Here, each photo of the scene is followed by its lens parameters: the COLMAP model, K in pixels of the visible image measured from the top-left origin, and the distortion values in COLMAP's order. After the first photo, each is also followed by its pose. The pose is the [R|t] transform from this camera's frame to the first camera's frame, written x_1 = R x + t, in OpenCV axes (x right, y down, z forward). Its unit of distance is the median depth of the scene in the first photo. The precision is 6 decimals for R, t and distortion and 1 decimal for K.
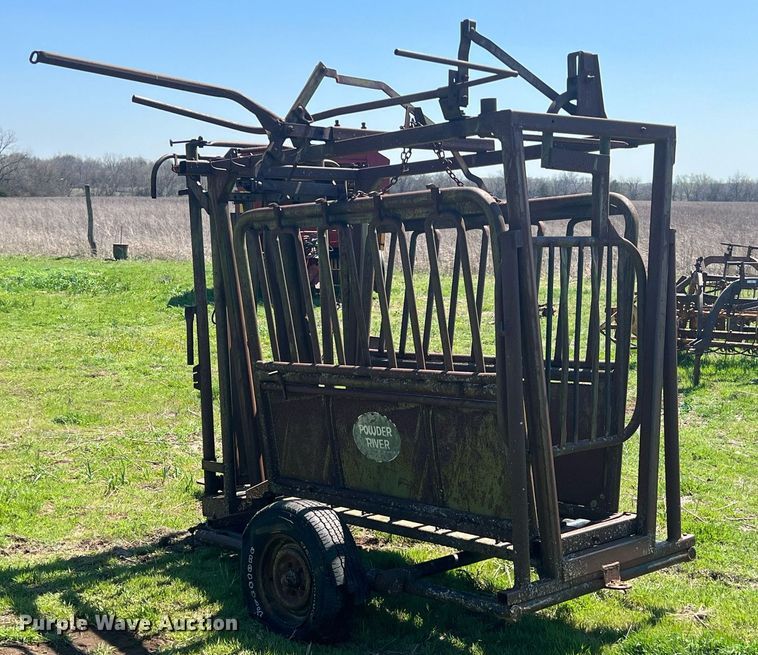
lens RADIAL K [[1030.7, 0, 469.4], [0, 1030.7, 328.3], [0, 0, 1]] dist [0.080698, -0.070533]
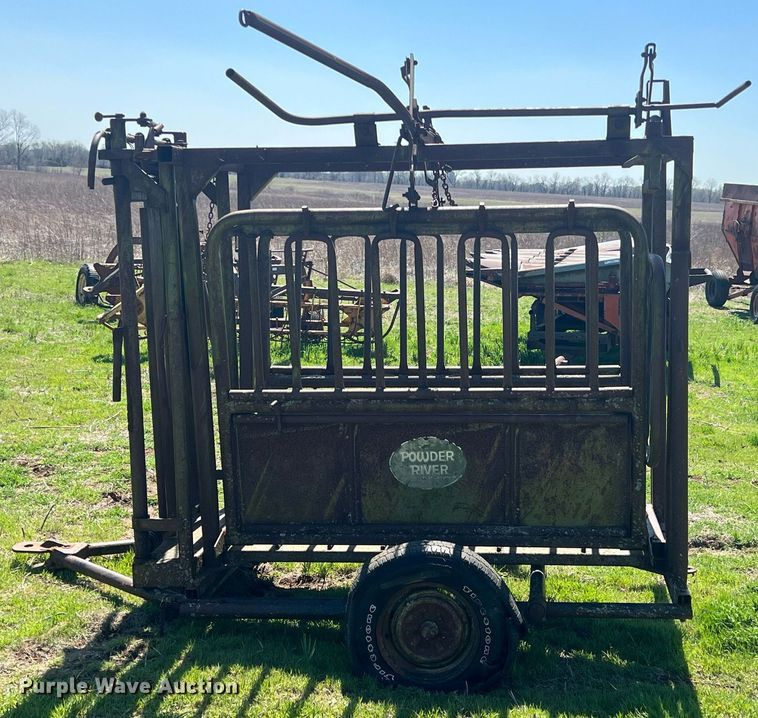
lens RADIAL K [[1058.2, 0, 378.6], [0, 1058.2, 333.1], [0, 0, 1]] dist [0.076881, 0.060963]
pose [[0.773805, -0.045049, 0.631820, -0.676821], [0.024060, 0.998838, 0.041752, -0.049351], [-0.632967, -0.017106, 0.773990, 0.271421]]
